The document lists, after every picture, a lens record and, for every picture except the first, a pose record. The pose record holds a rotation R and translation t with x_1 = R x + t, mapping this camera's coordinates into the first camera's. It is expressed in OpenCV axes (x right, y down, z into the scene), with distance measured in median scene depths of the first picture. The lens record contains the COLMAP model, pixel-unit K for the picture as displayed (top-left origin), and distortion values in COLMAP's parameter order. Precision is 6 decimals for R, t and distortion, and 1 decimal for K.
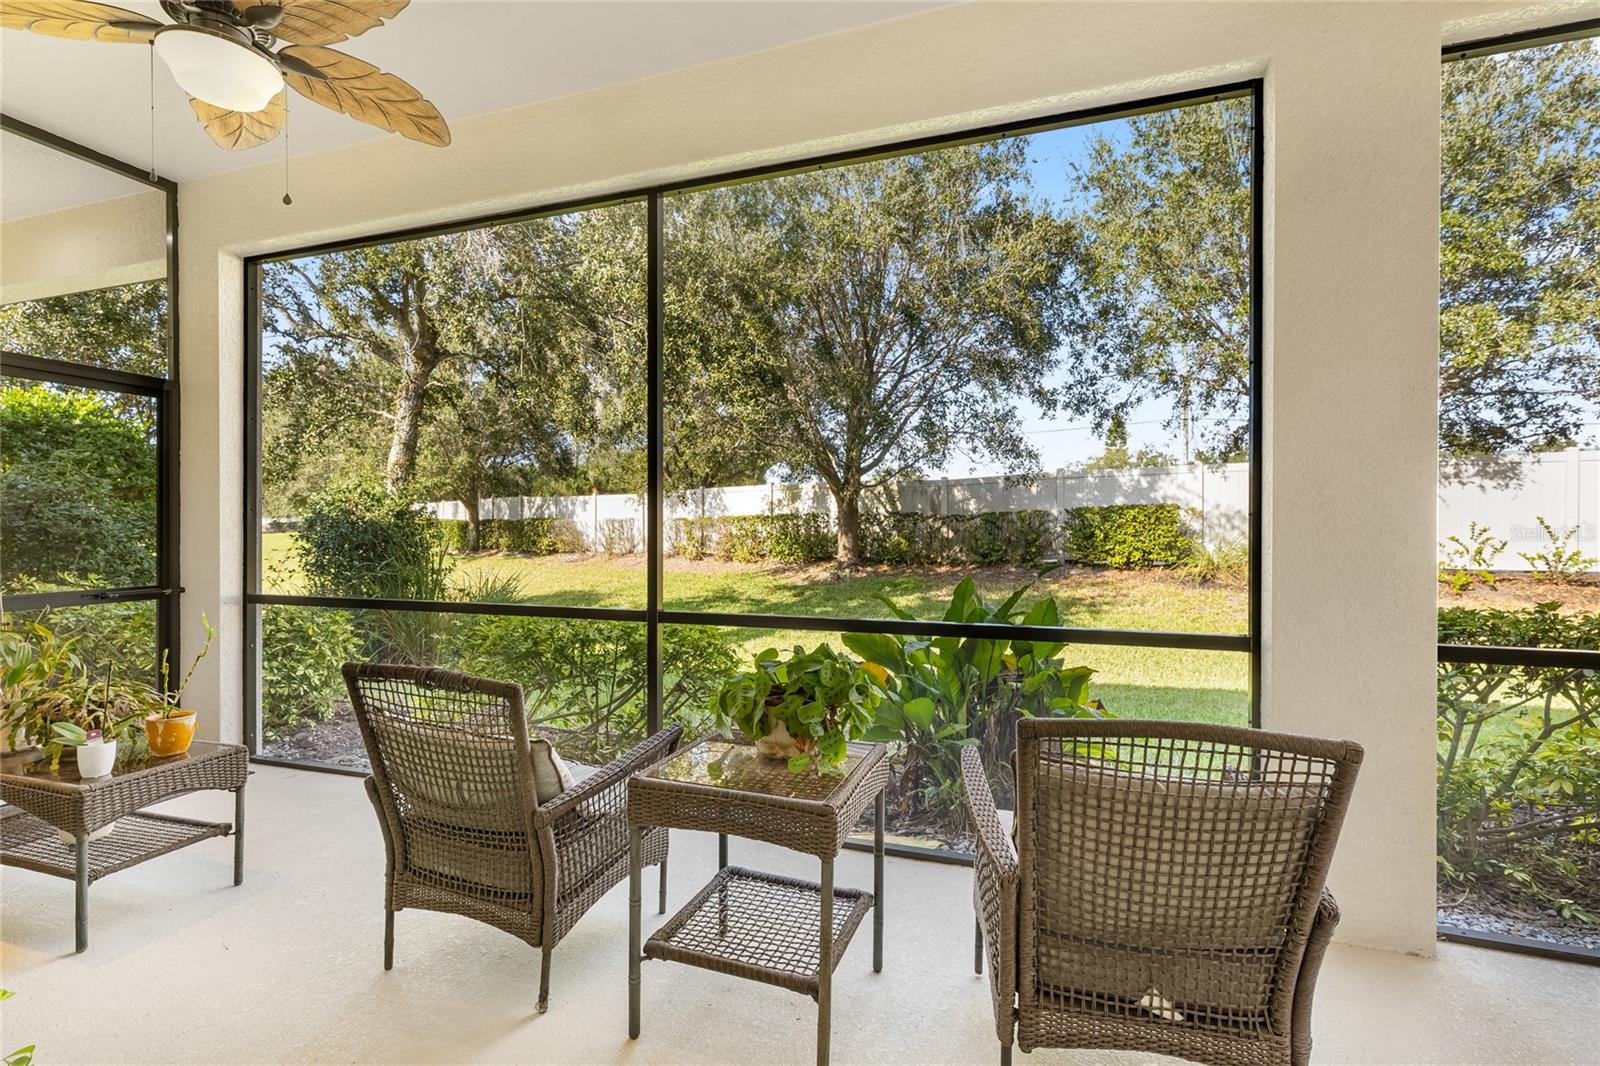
lens RADIAL K [[730.2, 0, 789.7], [0, 730.2, 529.6], [0, 0, 1]] dist [0.002213, 0.000004]
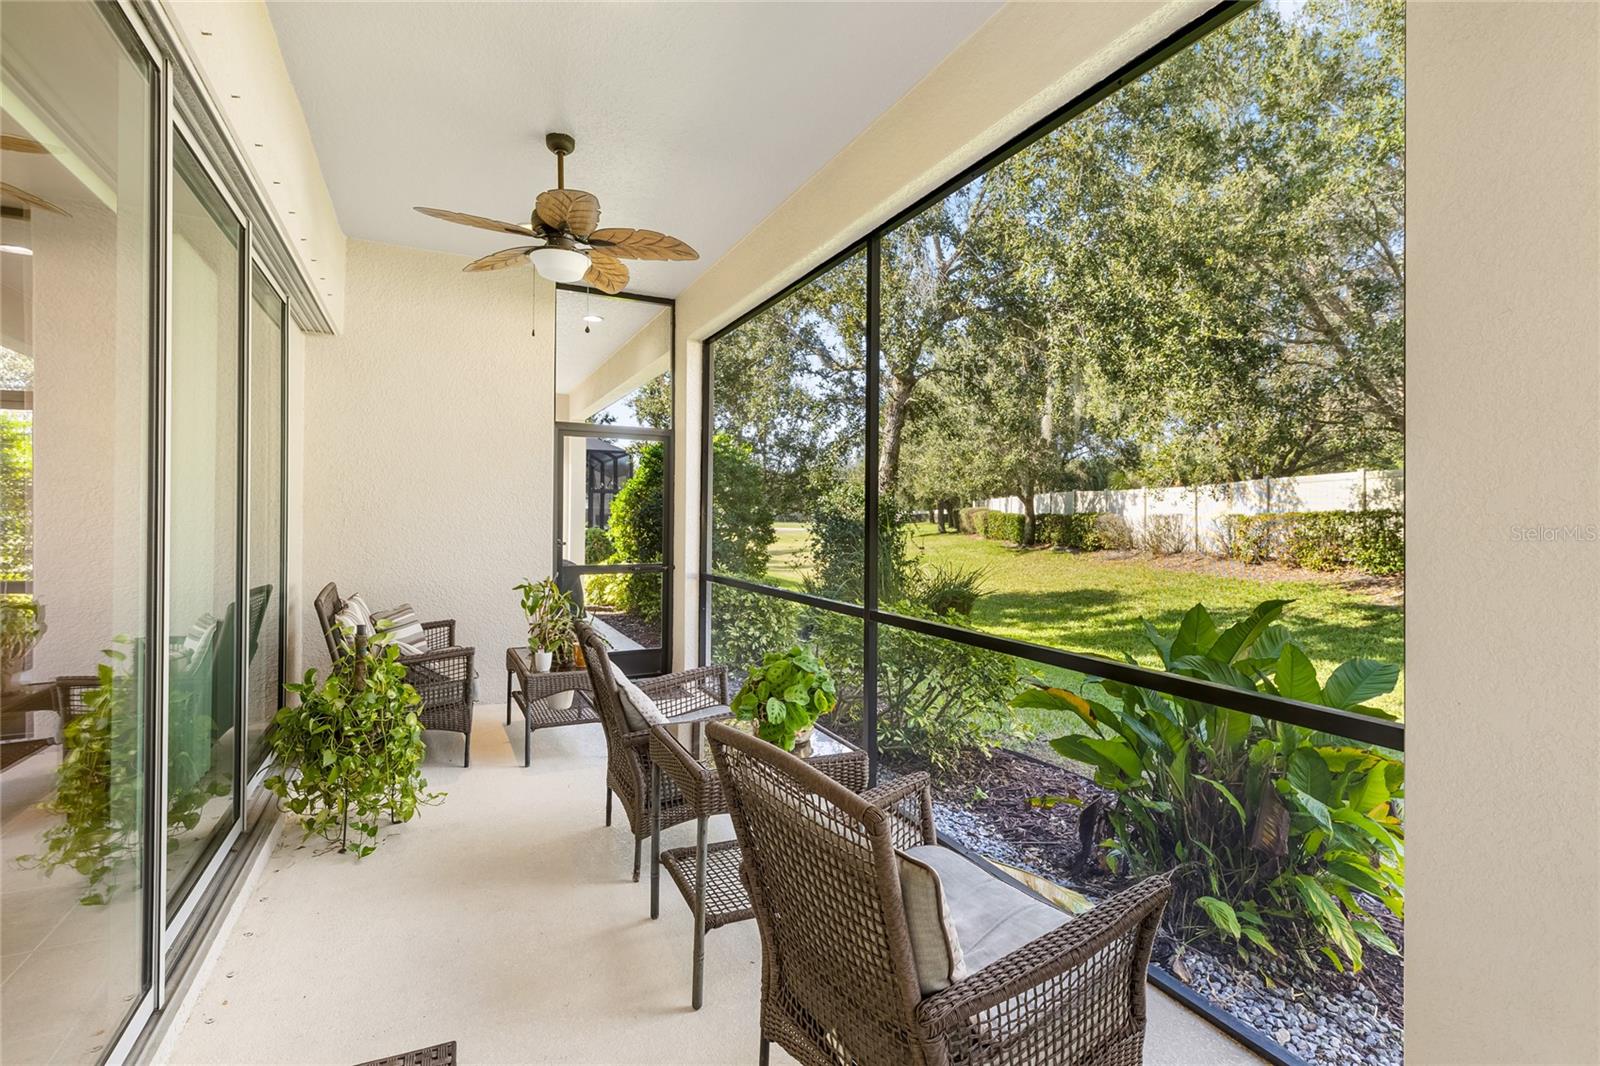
lens RADIAL K [[746.0, 0, 796.6], [0, 746.0, 508.6], [0, 0, 1]] dist [0.000989, 0.000176]
pose [[0.707071, -0.000571, -0.707143, 0.106793], [-0.011831, 0.999850, -0.012636, -0.005362], [0.707044, 0.017301, 0.706958, 0.022037]]
